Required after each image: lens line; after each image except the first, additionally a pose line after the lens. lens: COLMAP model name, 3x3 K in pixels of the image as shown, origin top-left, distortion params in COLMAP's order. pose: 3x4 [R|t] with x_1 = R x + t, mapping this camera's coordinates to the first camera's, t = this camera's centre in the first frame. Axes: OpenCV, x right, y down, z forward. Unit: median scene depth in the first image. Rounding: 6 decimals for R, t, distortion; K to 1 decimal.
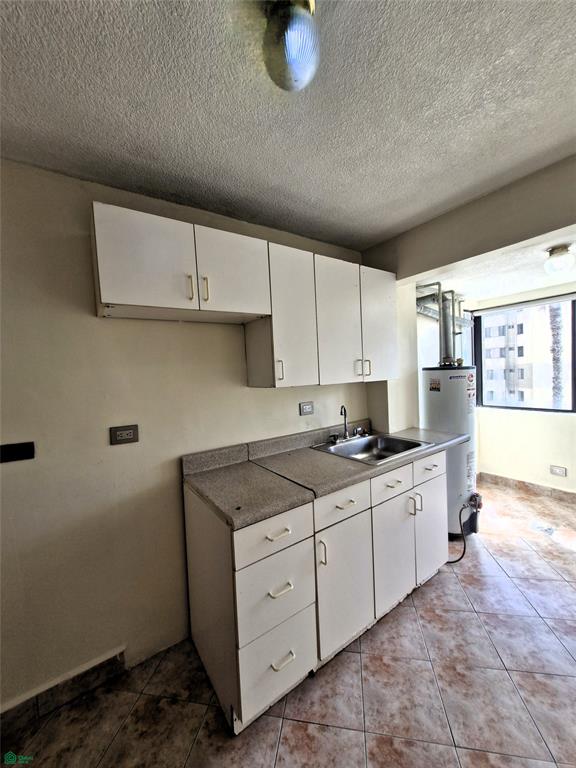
lens RADIAL K [[301.2, 0, 287.2], [0, 301.2, 385.7], [0, 0, 1]] dist [0.001473, -0.000222]
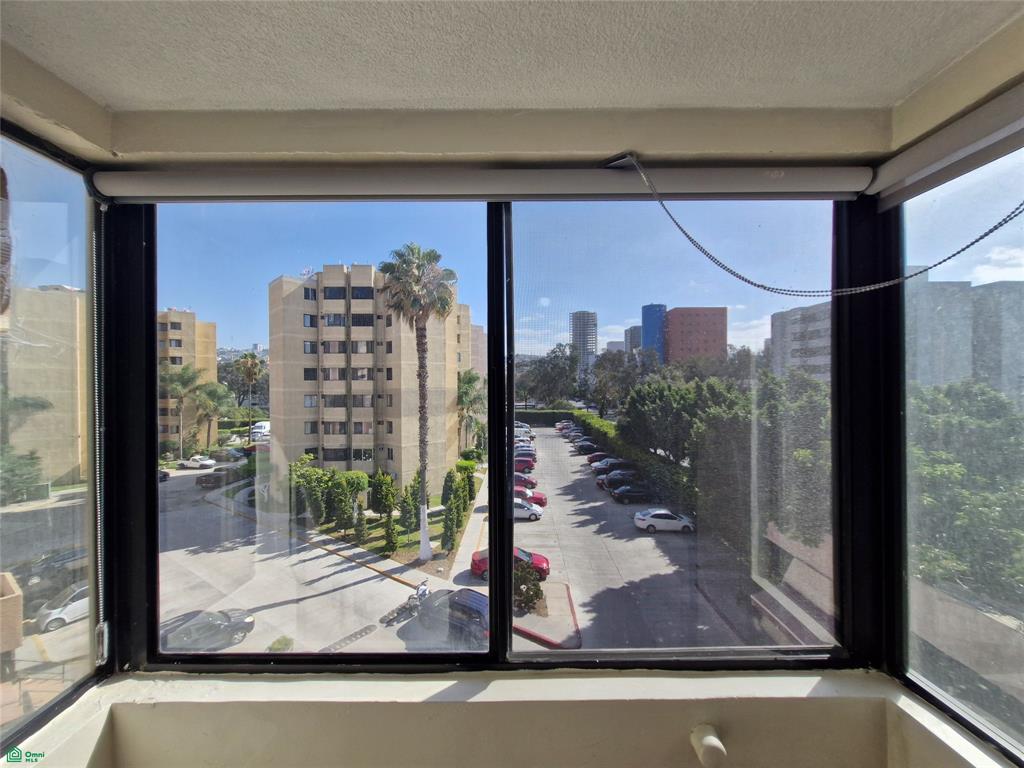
lens RADIAL K [[402.5, 0, 516.6], [0, 402.5, 381.4], [0, 0, 1]] dist [0.000825, 0.000368]
pose [[0.572889, 0.046562, 0.818310, 1.303853], [0.016839, 0.997506, -0.068548, -0.216381], [-0.819460, 0.053050, 0.570676, 1.499980]]
